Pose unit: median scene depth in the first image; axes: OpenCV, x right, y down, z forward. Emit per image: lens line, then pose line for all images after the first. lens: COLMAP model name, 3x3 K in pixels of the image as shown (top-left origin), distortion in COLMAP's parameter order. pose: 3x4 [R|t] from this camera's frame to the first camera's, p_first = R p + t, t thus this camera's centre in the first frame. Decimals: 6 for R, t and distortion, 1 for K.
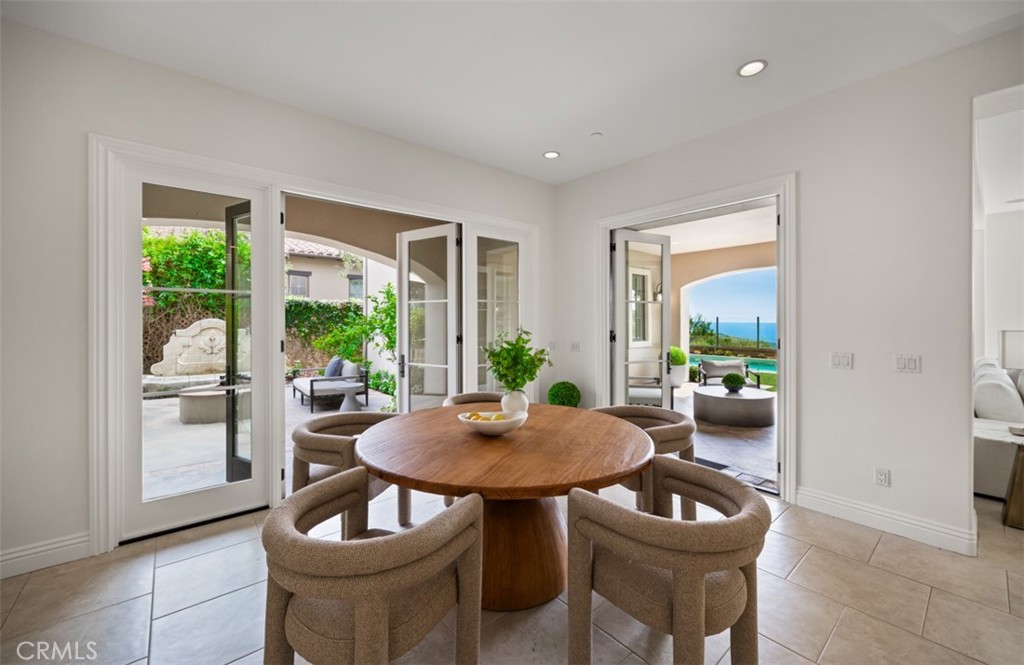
lens RADIAL K [[395.1, 0, 515.9], [0, 395.1, 313.0], [0, 0, 1]] dist [0.001563, 0.001393]
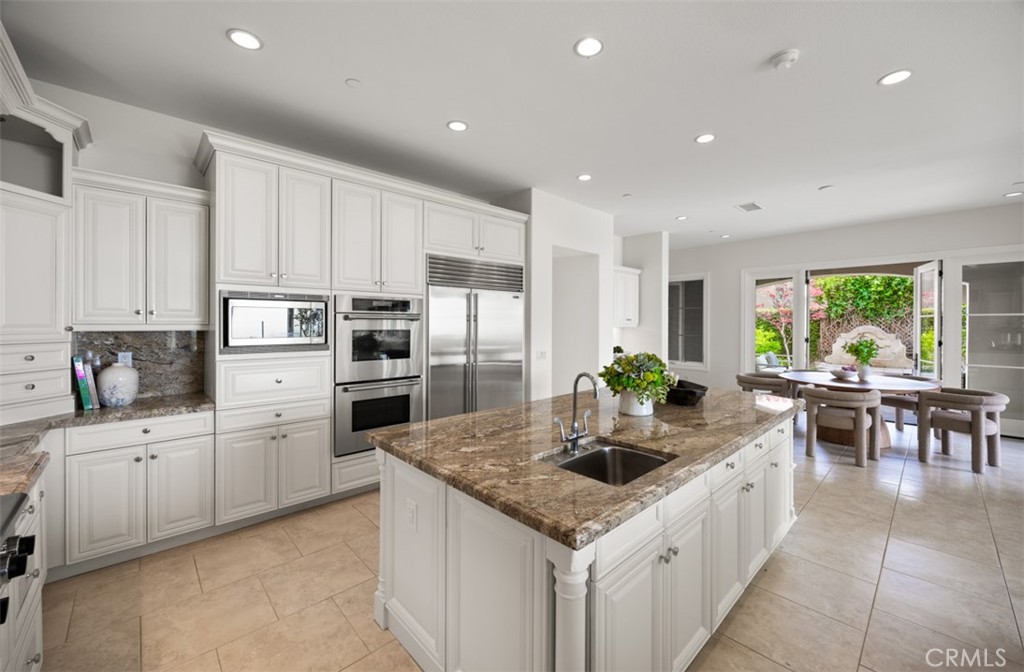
lens RADIAL K [[400.9, 0, 510.7], [0, 400.9, 327.2], [0, 0, 1]] dist [-0.002724, 0.000161]
pose [[0.040640, 0.011770, -0.999105, 0.529143], [0.010409, 0.999871, 0.012203, -0.010069], [0.999120, -0.010896, 0.040512, -0.251453]]
